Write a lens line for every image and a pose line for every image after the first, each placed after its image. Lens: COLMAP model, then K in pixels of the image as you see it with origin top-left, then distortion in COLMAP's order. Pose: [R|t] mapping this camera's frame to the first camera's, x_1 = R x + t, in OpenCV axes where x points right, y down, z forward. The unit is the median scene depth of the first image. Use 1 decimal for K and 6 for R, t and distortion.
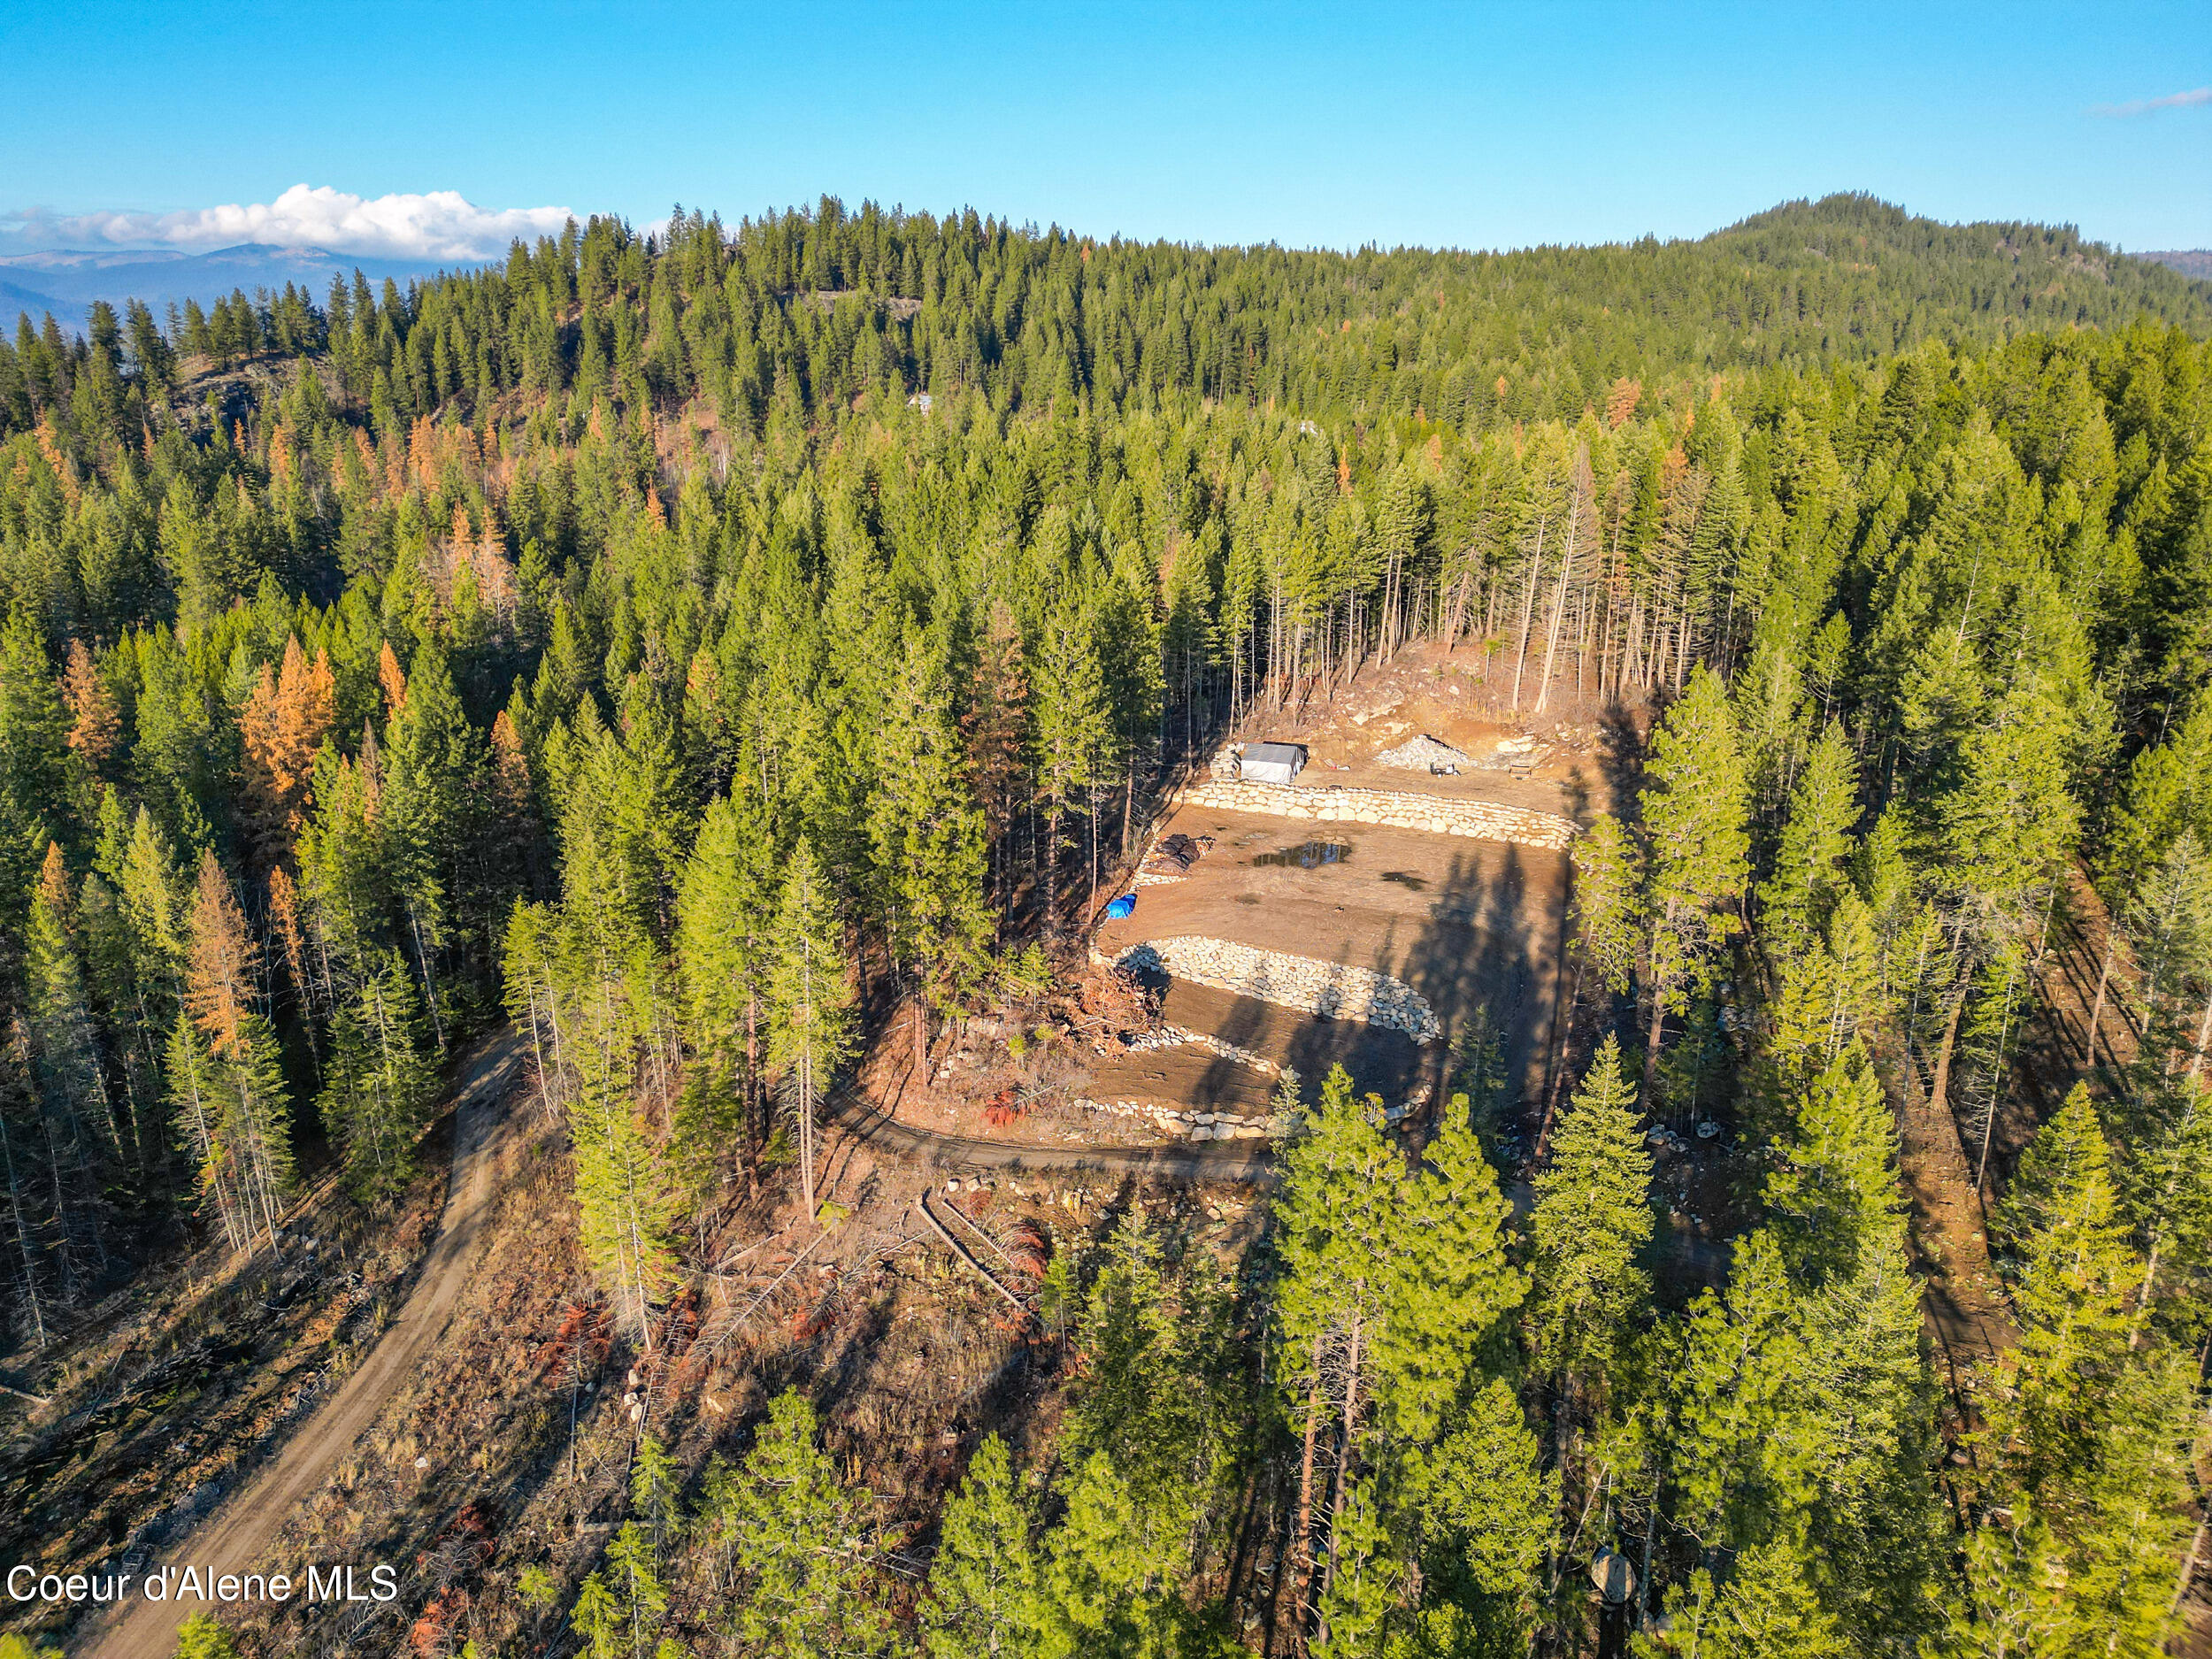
lens RADIAL K [[1546.4, 0, 1088.8], [0, 1546.4, 824.8], [0, 0, 1]] dist [0.056498, -0.050722]
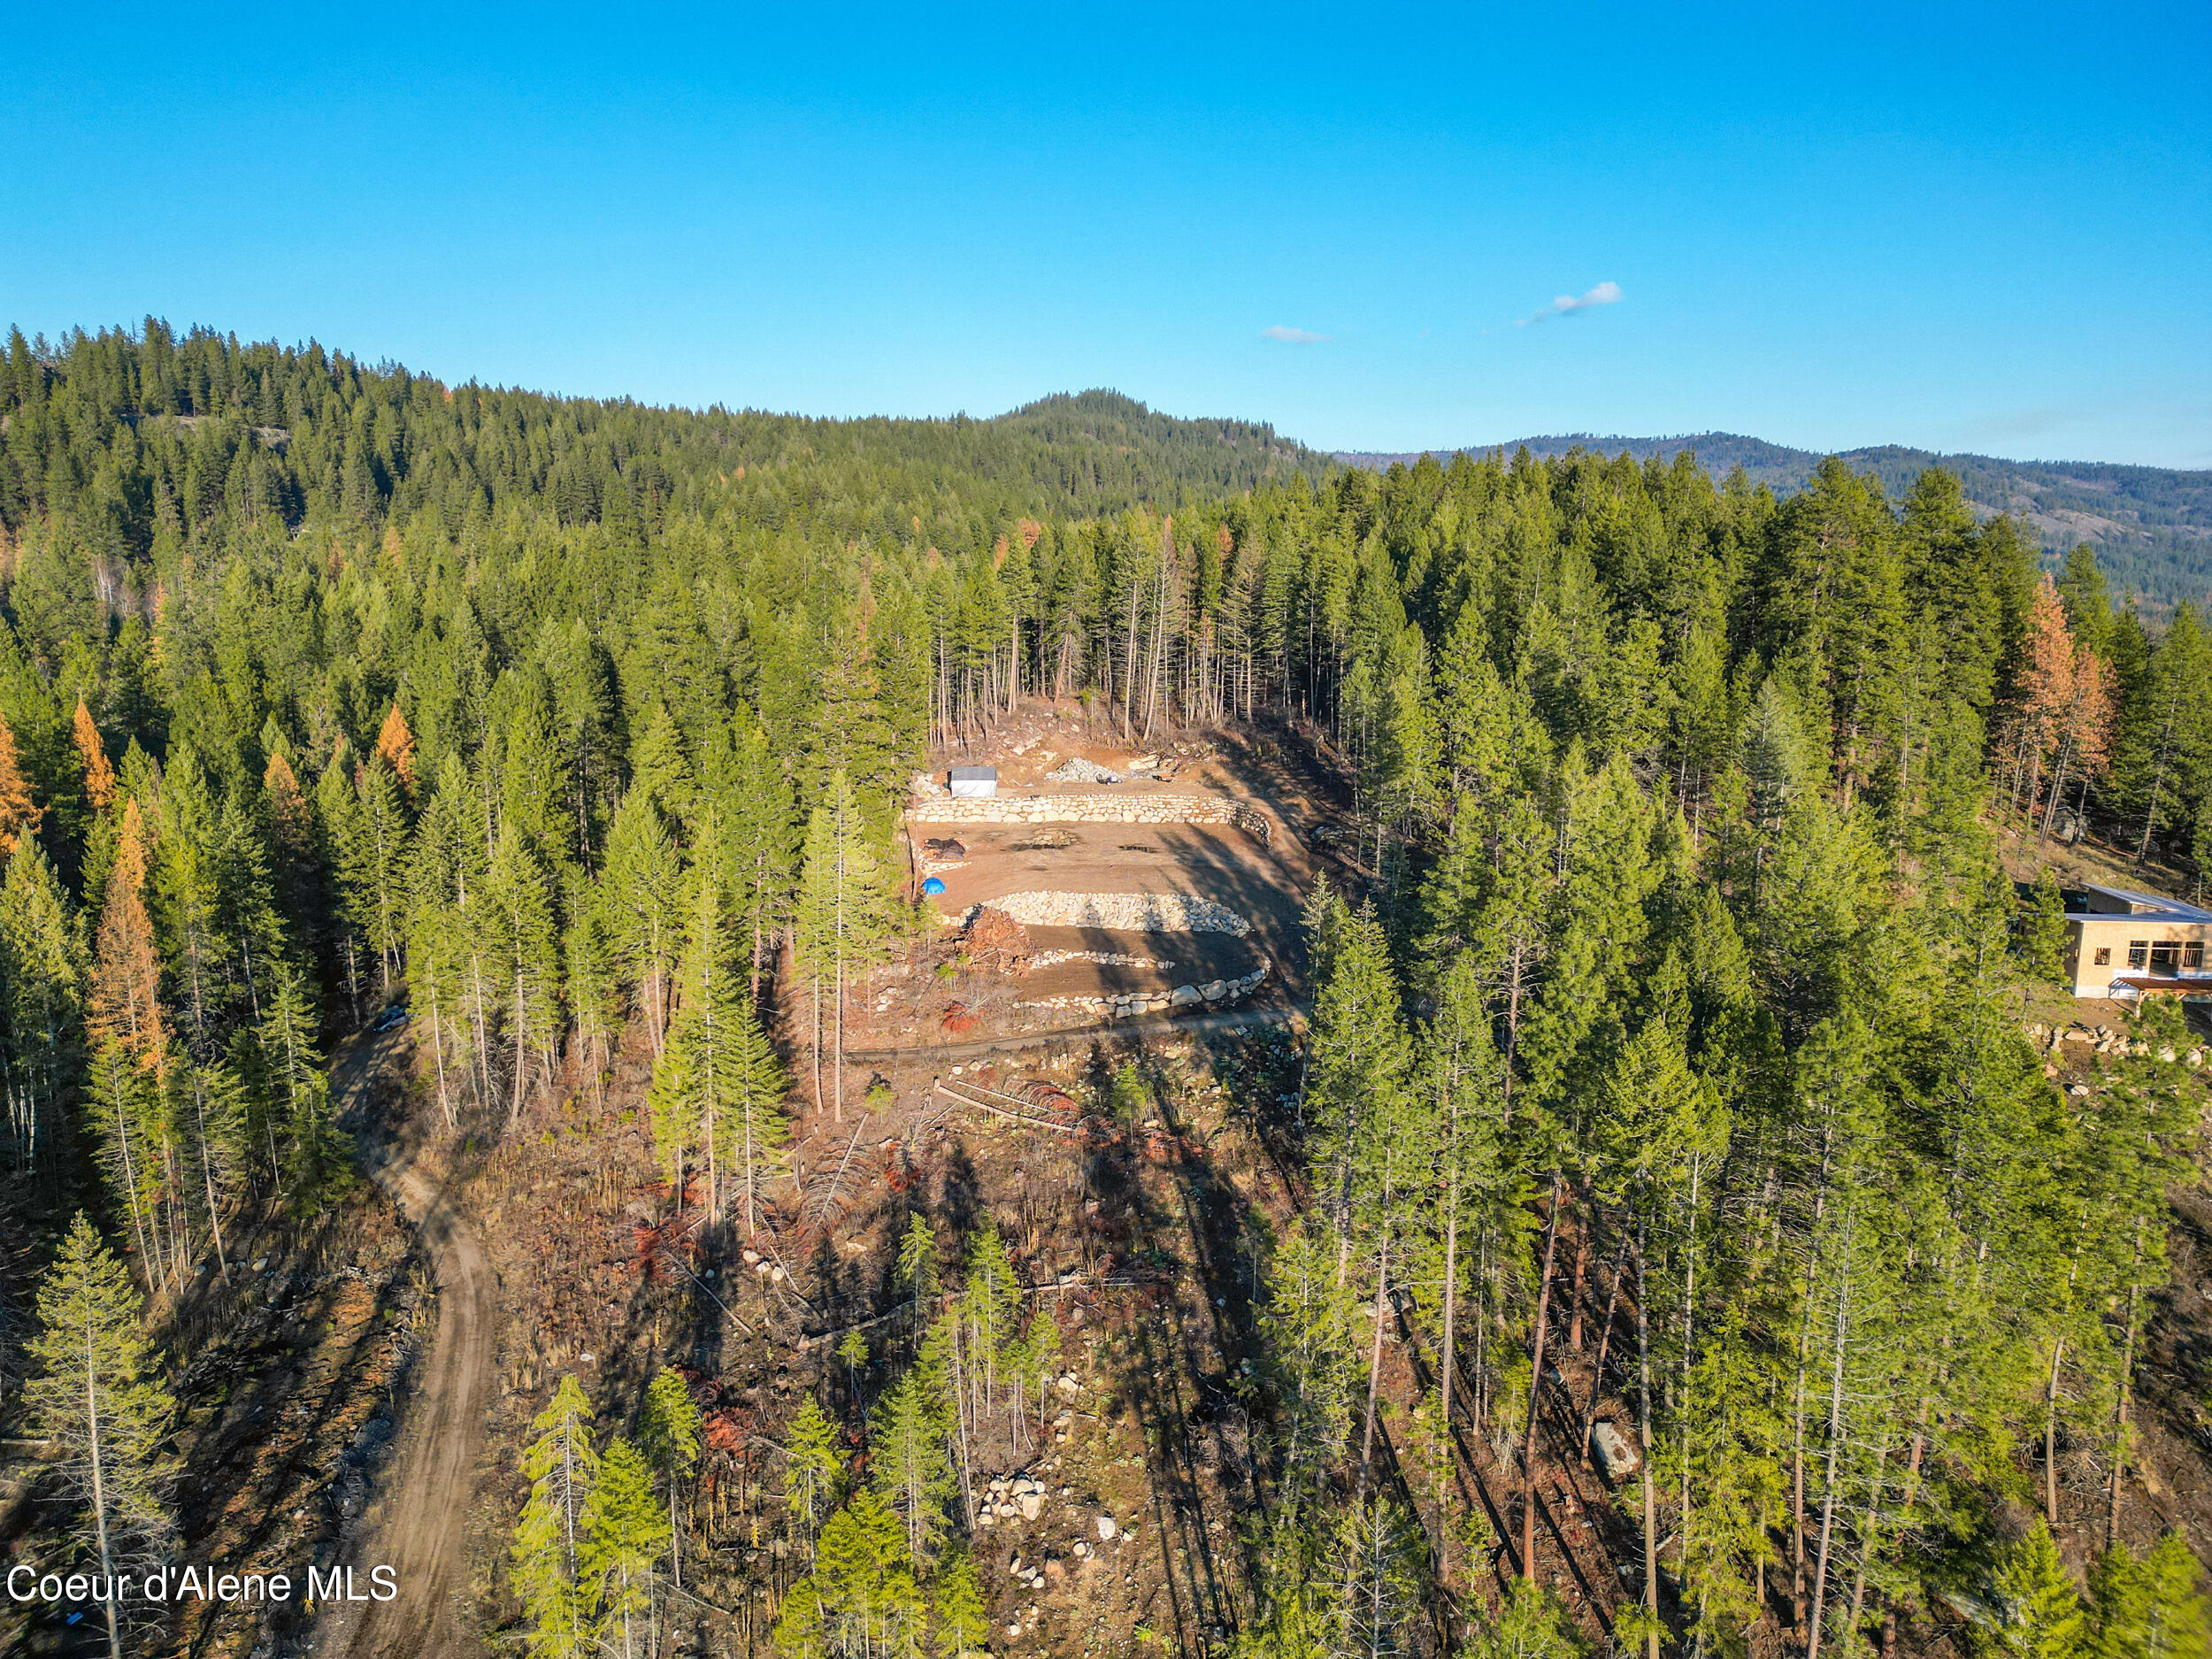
lens RADIAL K [[1546.4, 0, 1096.8], [0, 1546.4, 836.1], [0, 0, 1]] dist [0.056498, -0.050722]
pose [[0.905075, -0.073371, 0.418875, -0.286773], [0.113286, 0.991009, -0.071193, 0.092797], [-0.409885, 0.111888, 0.905249, -0.077595]]
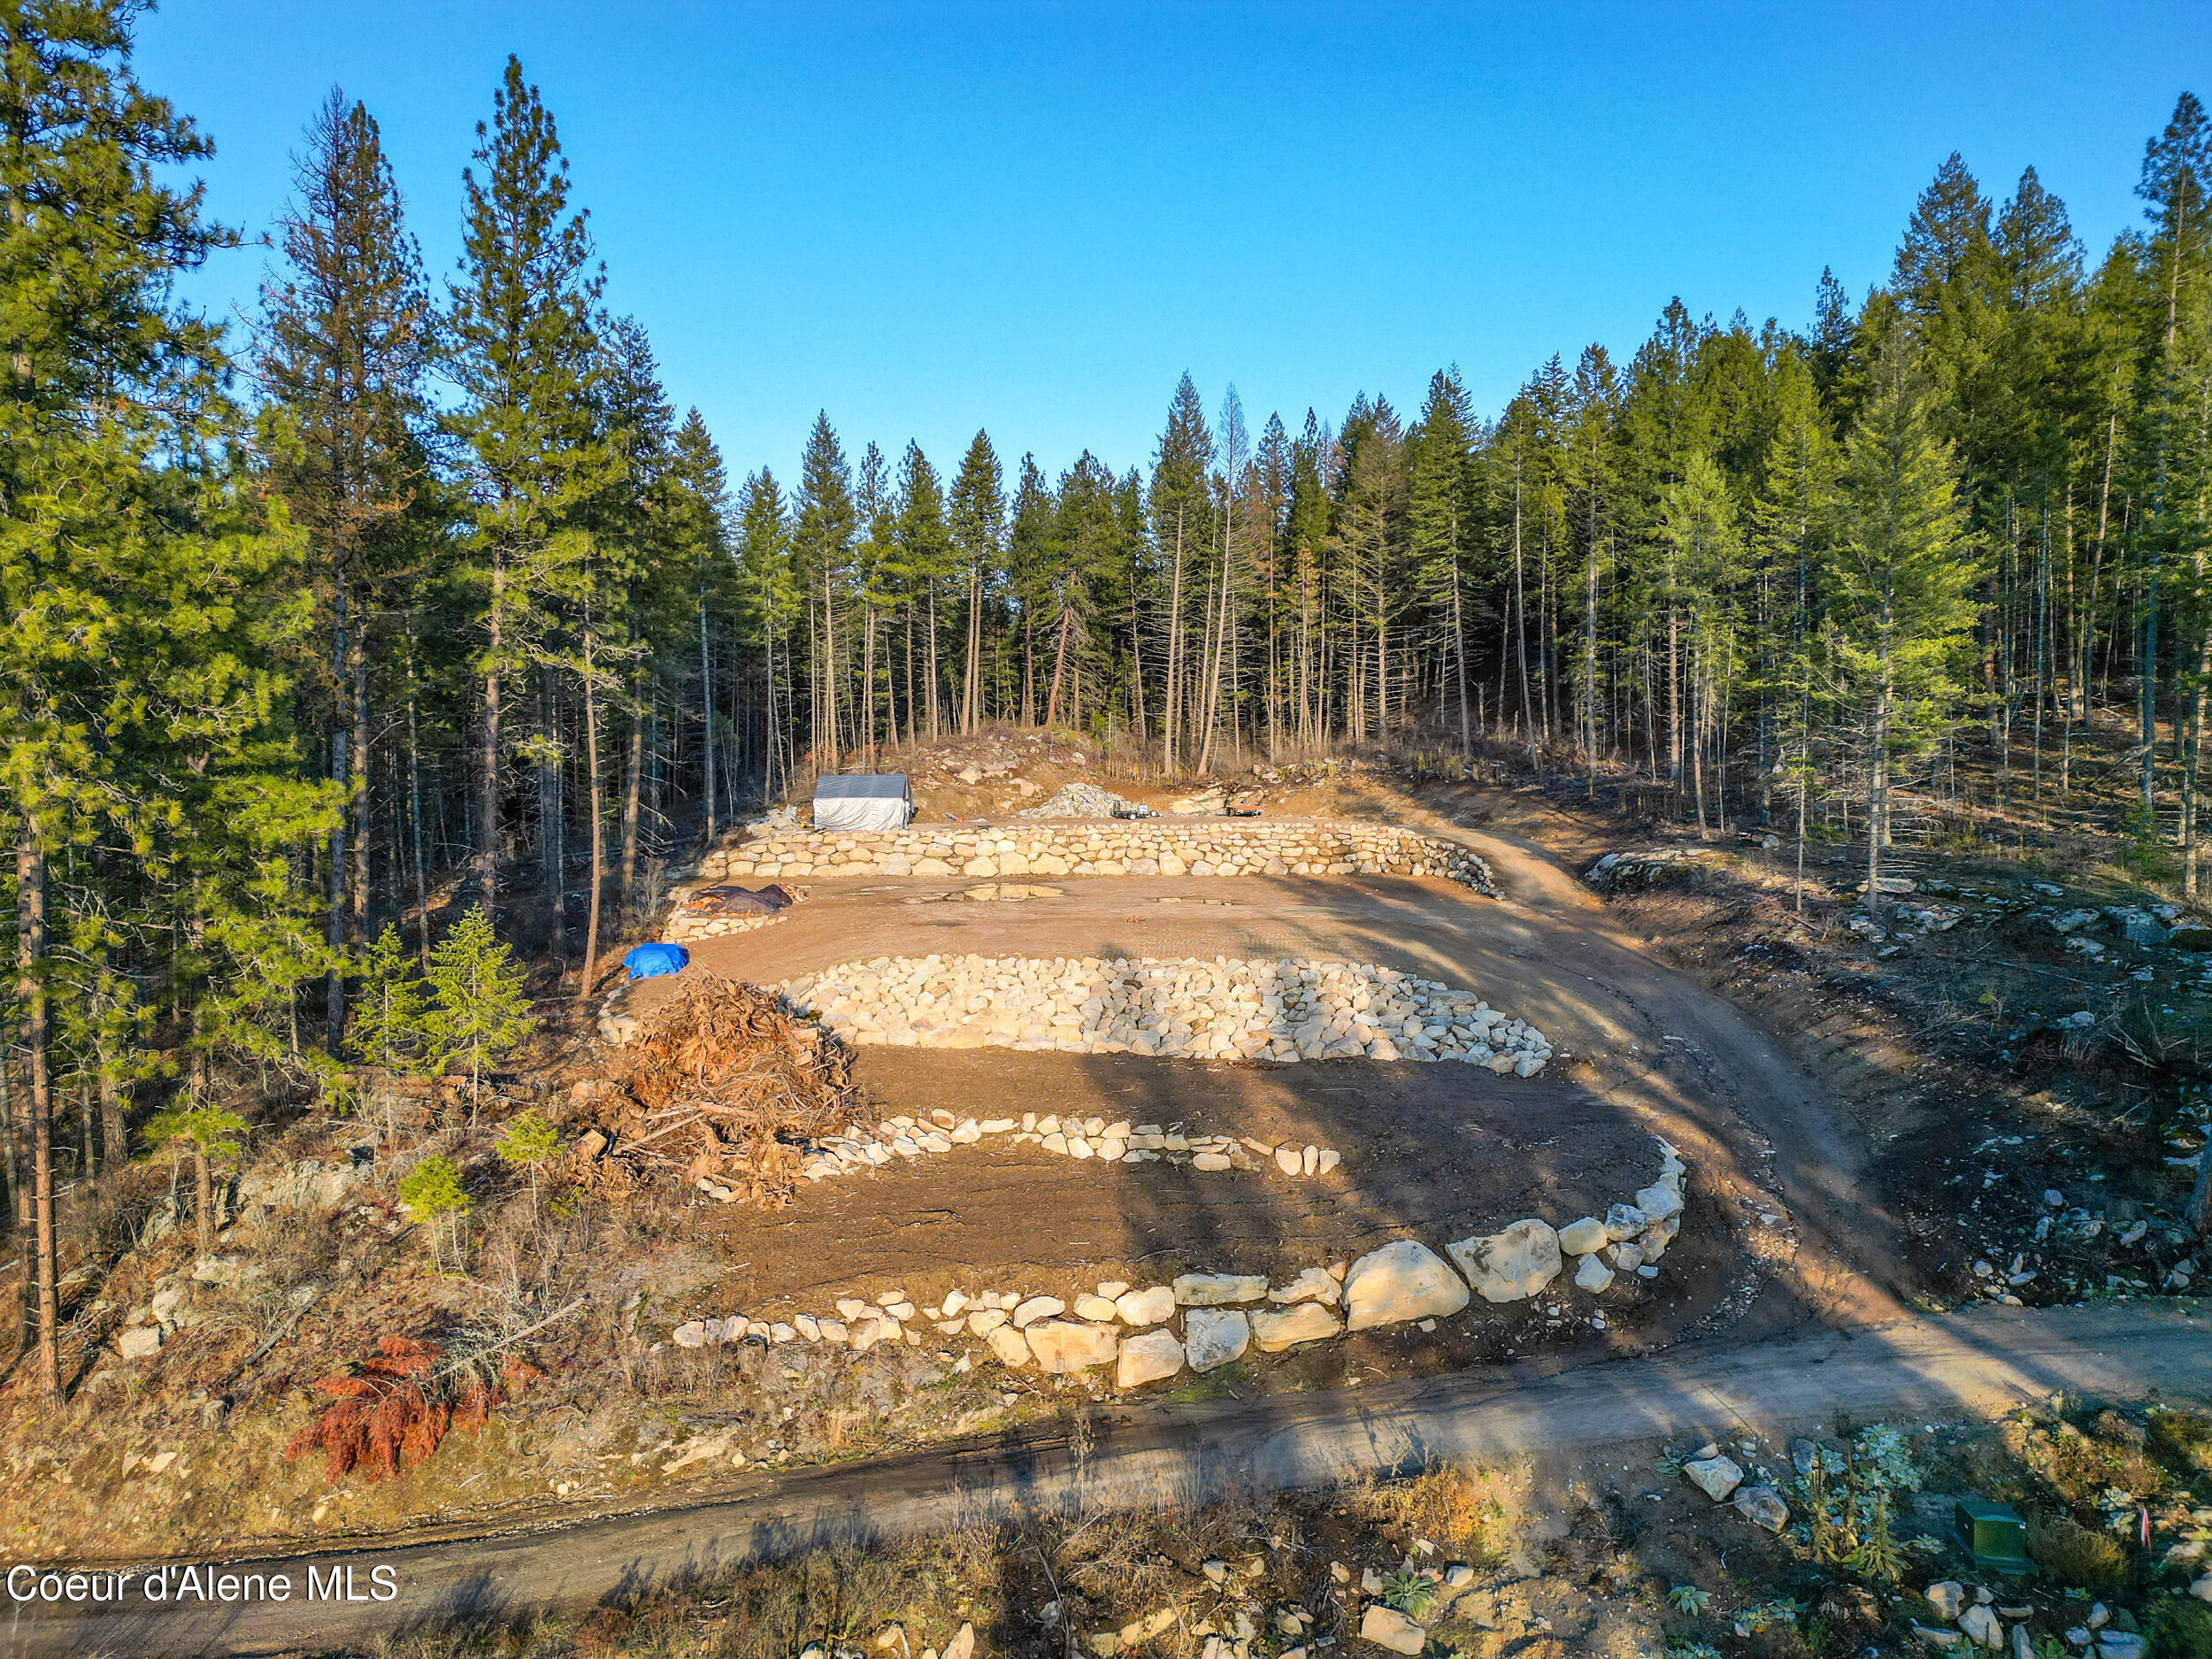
lens RADIAL K [[1546.4, 0, 1106.3], [0, 1546.4, 818.5], [0, 0, 1]] dist [0.056498, -0.050722]
pose [[0.914869, -0.018717, 0.403316, -0.032361], [0.118446, 0.967414, -0.223785, 0.105145], [-0.385985, 0.252505, 0.887275, 0.455378]]
